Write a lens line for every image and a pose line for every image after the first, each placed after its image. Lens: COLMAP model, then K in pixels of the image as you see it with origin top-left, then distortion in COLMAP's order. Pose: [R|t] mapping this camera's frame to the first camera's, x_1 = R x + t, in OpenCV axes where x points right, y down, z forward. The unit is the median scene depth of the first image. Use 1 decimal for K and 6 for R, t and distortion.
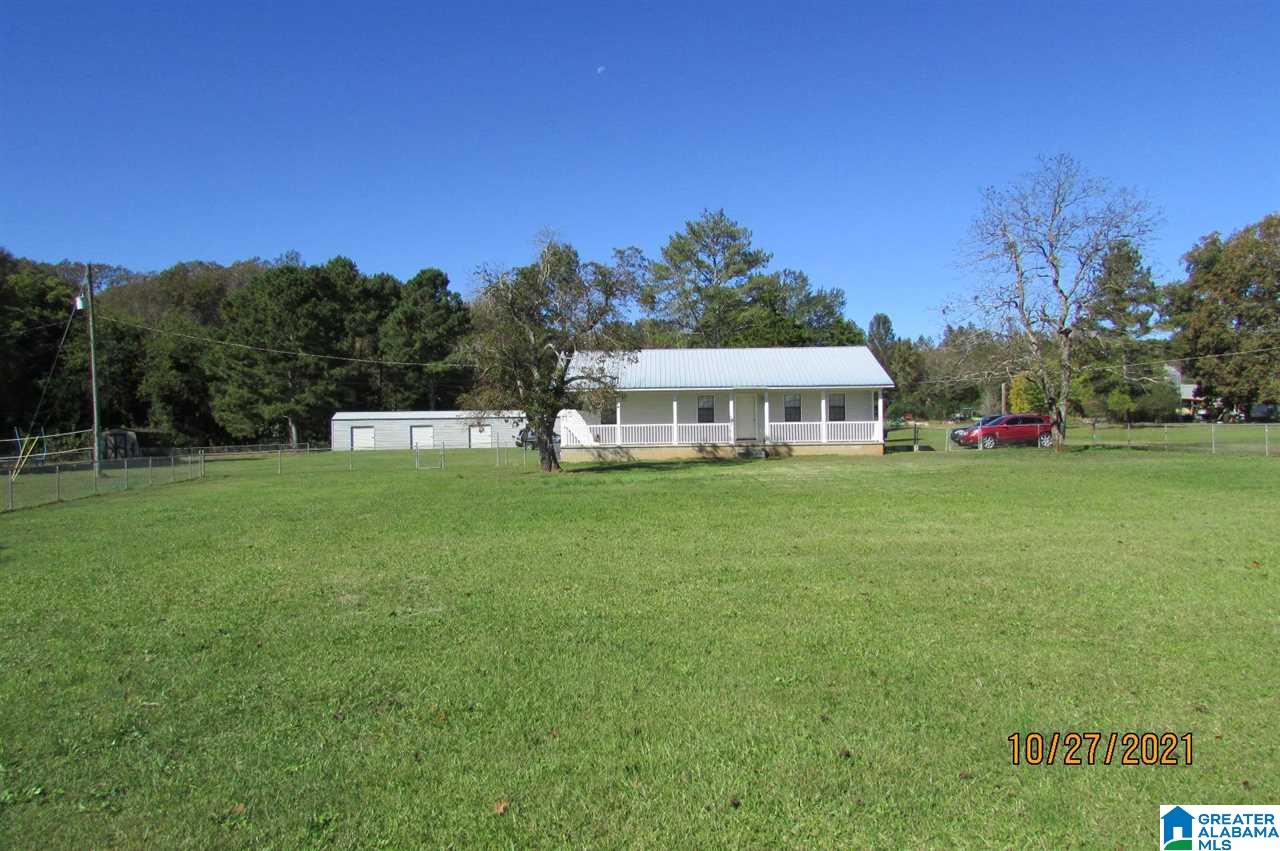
lens RADIAL K [[935.5, 0, 640.0], [0, 935.5, 425.5], [0, 0, 1]] dist [0.004510, -0.003769]
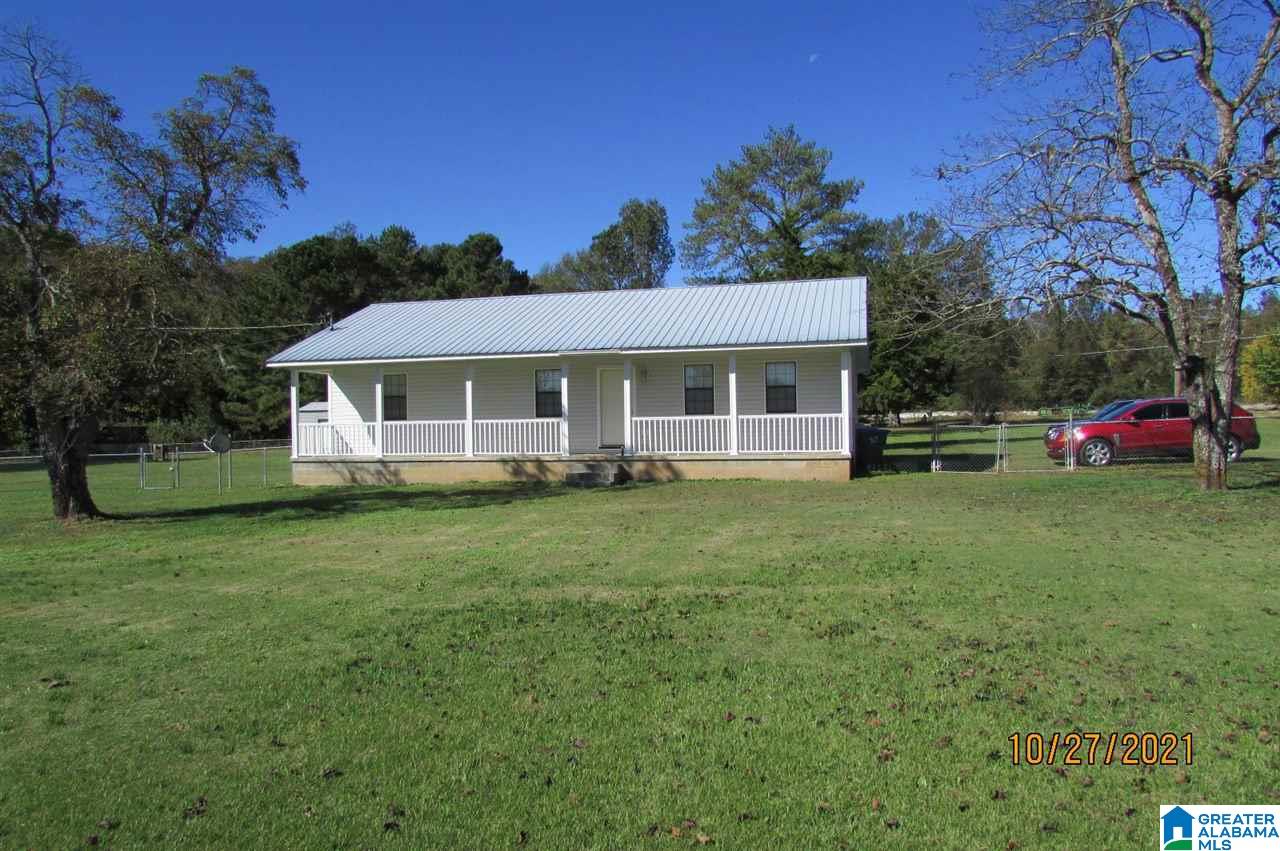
lens RADIAL K [[935.5, 0, 640.0], [0, 935.5, 425.5], [0, 0, 1]] dist [0.004510, -0.003769]
pose [[0.975793, -0.001473, -0.218692, 0.248140], [0.004283, 0.999914, 0.012374, -0.004947], [0.218655, -0.013011, 0.975716, 0.462989]]
